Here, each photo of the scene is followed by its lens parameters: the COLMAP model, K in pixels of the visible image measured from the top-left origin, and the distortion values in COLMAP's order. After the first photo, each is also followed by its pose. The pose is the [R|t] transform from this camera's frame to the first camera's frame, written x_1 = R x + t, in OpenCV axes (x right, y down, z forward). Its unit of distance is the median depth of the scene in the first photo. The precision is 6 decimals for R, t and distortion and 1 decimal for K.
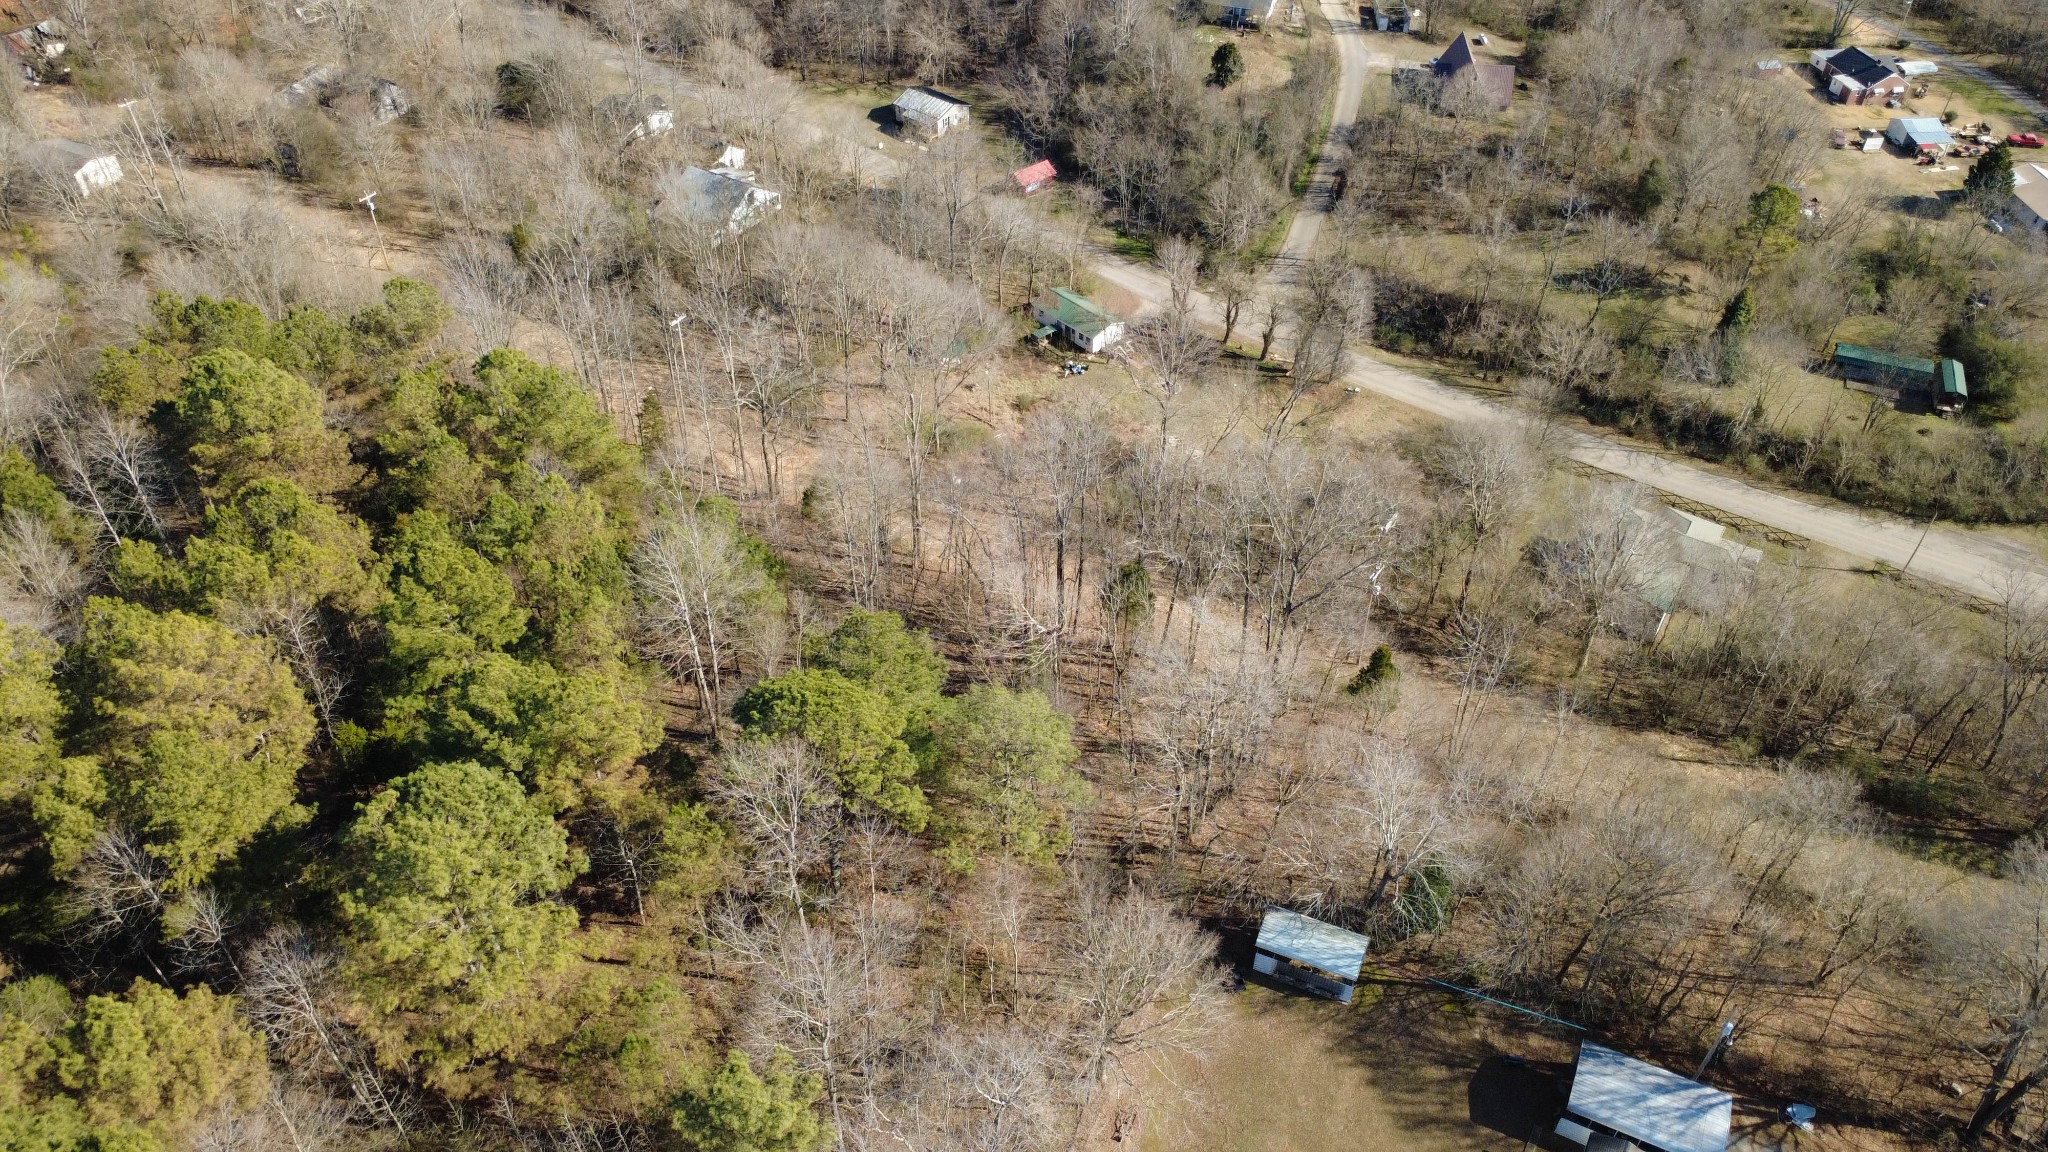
lens RADIAL K [[1487.0, 0, 1024.0], [0, 1487.0, 576.0], [0, 0, 1]] dist [-0.005931, 0.005322]
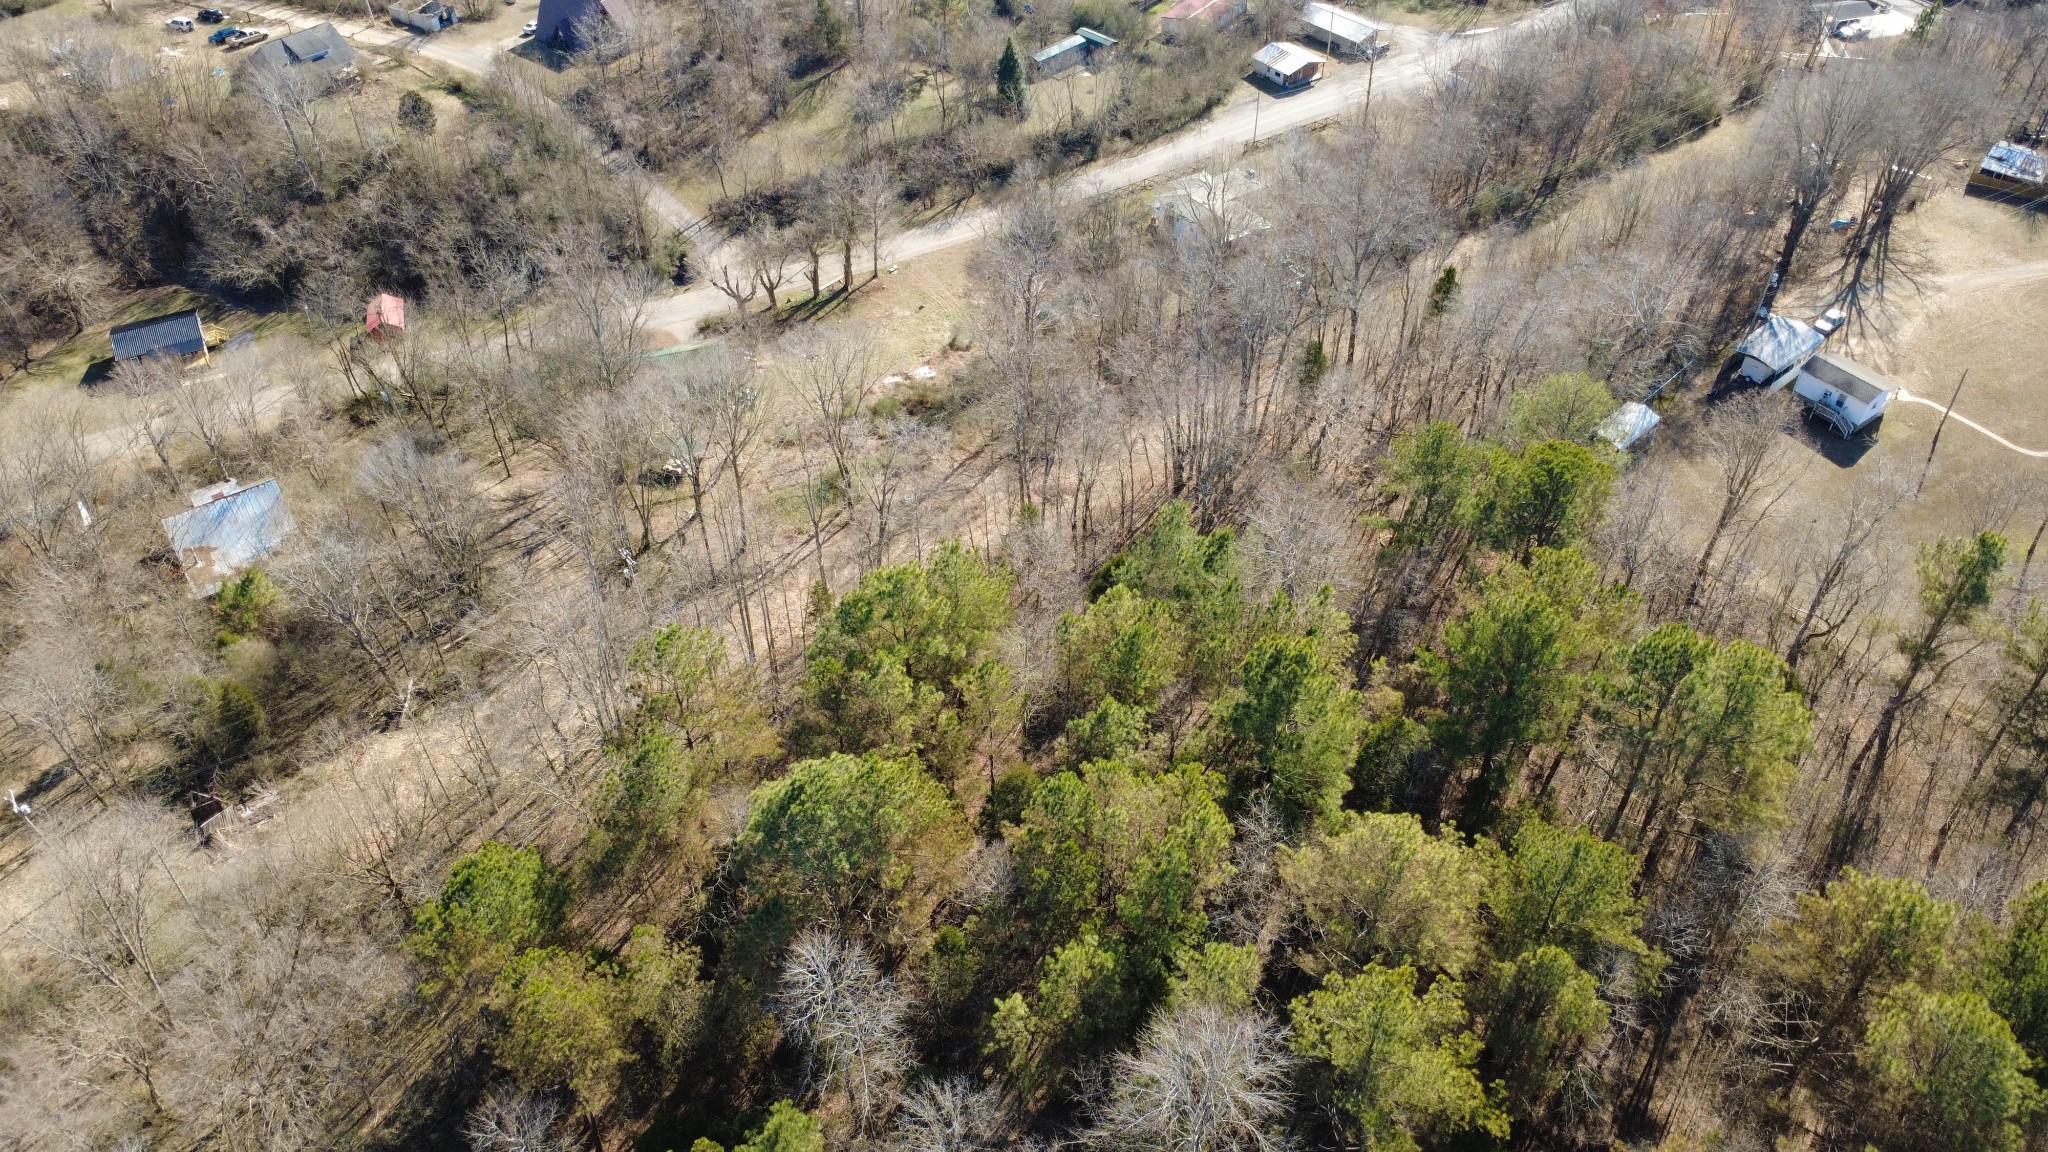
lens RADIAL K [[1487.0, 0, 1024.0], [0, 1487.0, 576.0], [0, 0, 1]] dist [-0.005931, 0.005322]
pose [[0.408415, -0.635231, 0.655499, -0.561692], [0.613797, 0.722644, 0.317867, -0.238733], [-0.675611, 0.272522, 0.685041, 0.251456]]
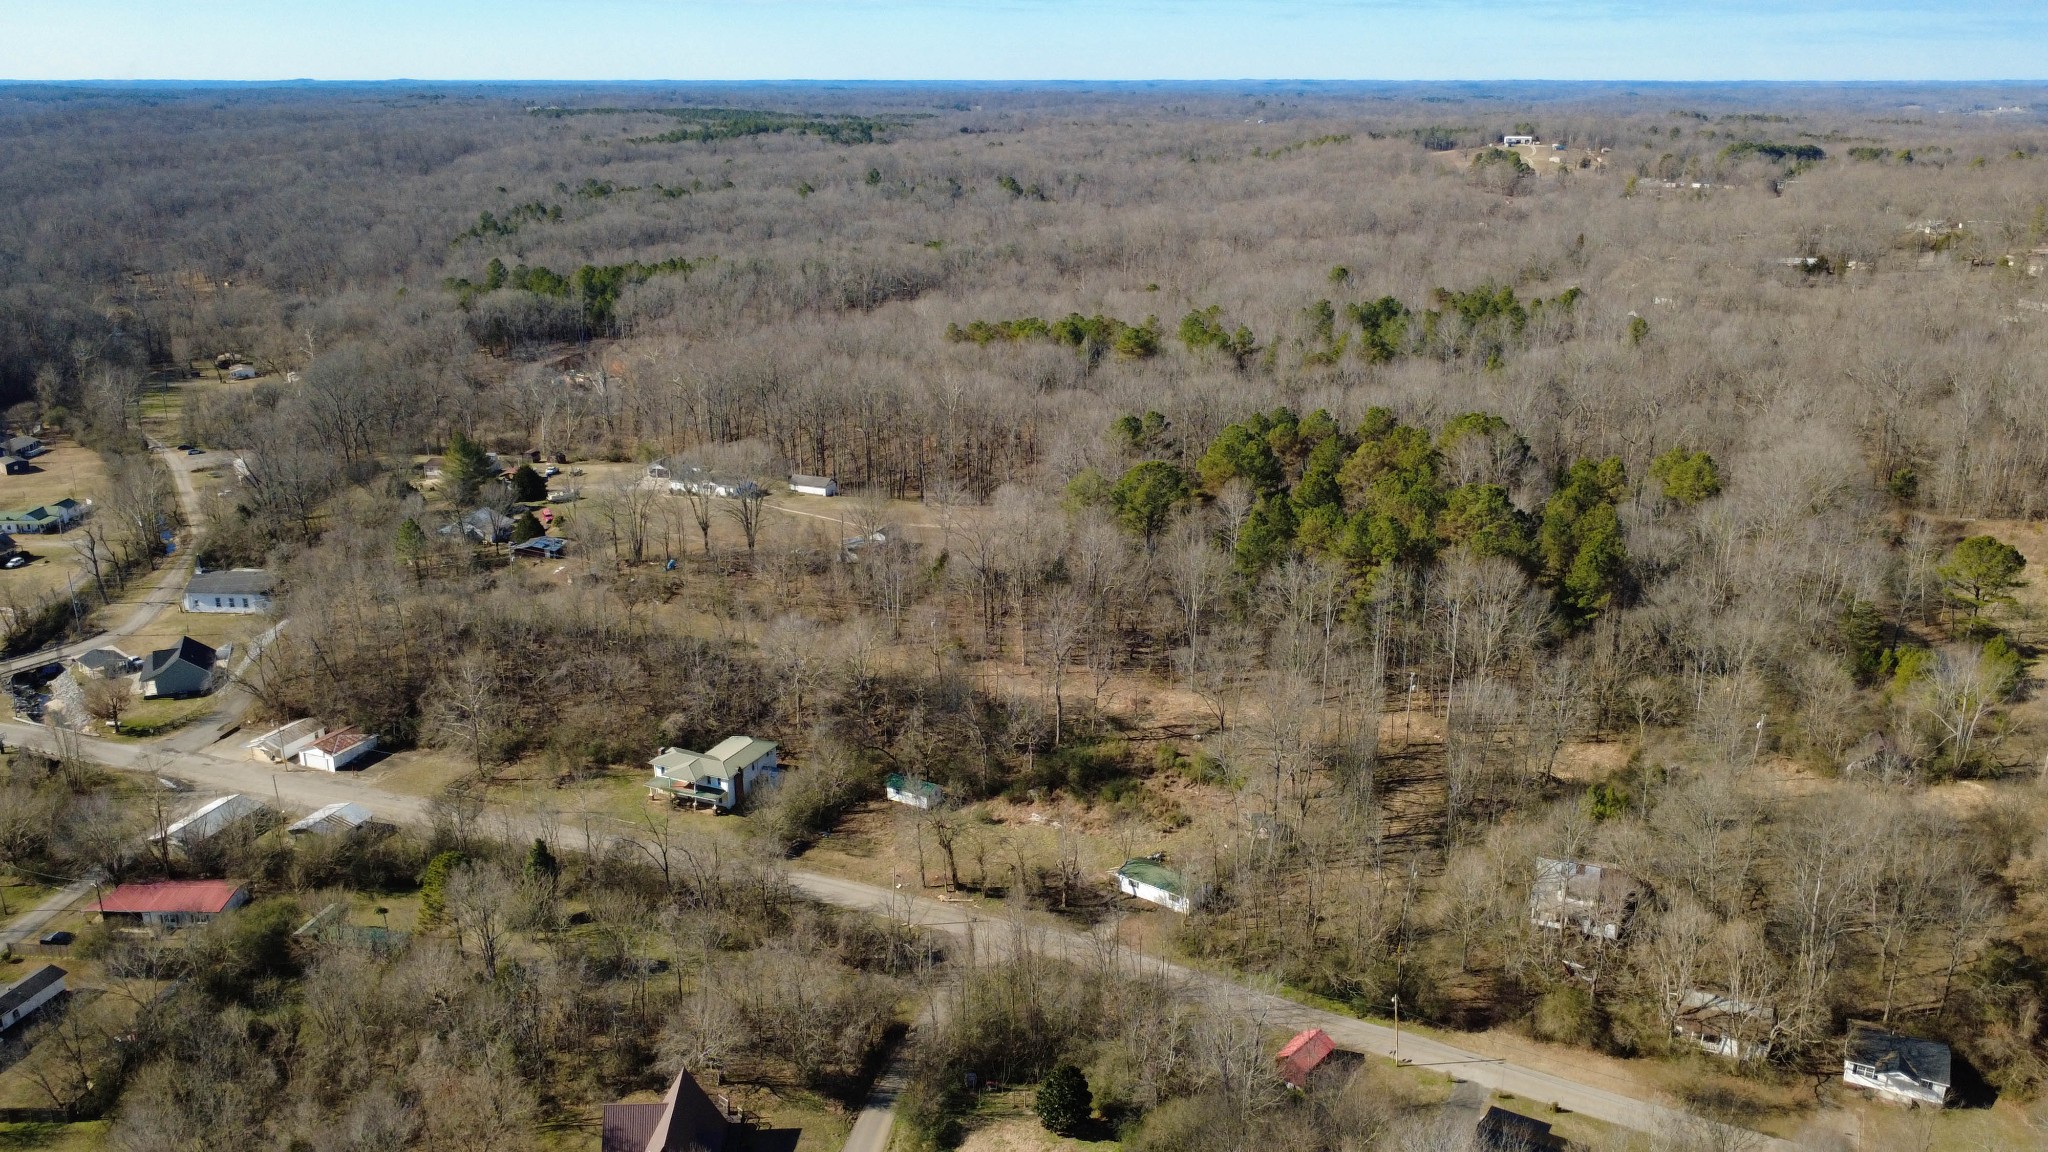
lens RADIAL K [[1577.9, 0, 1024.0], [0, 1577.9, 576.0], [0, 0, 1]] dist [0.001938, 0.004253]
pose [[-0.987291, 0.034414, -0.155153, 0.293804], [-0.114864, 0.520178, 0.846298, -1.188045], [0.109832, 0.853364, -0.509614, 1.352574]]
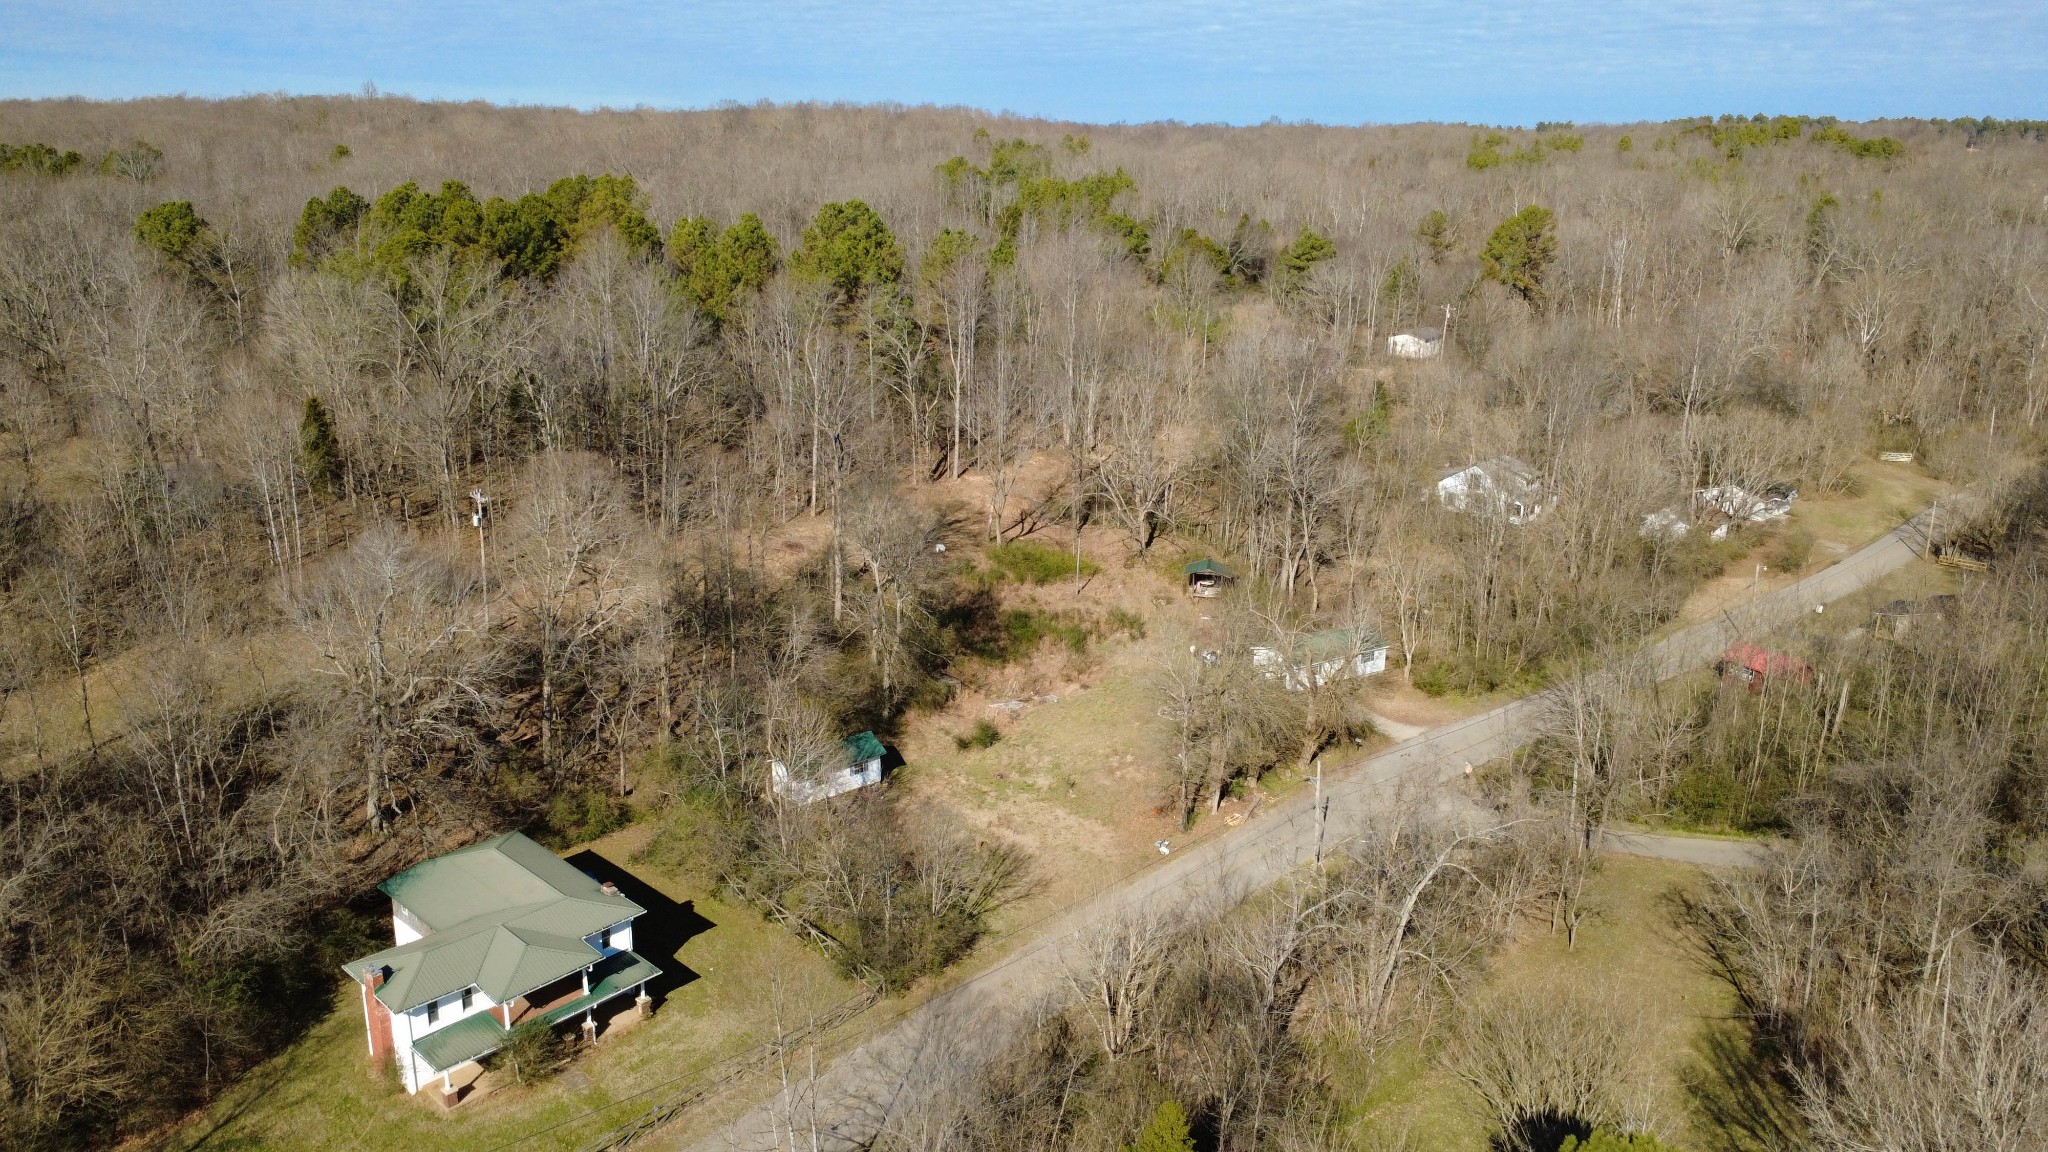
lens RADIAL K [[1487.0, 0, 1024.0], [0, 1487.0, 576.0], [0, 0, 1]] dist [-0.005931, 0.005322]
pose [[-0.180051, 0.269503, -0.946018, 0.708988], [-0.661255, 0.678842, 0.319243, -0.326482], [0.728233, 0.683039, 0.055984, 0.826228]]
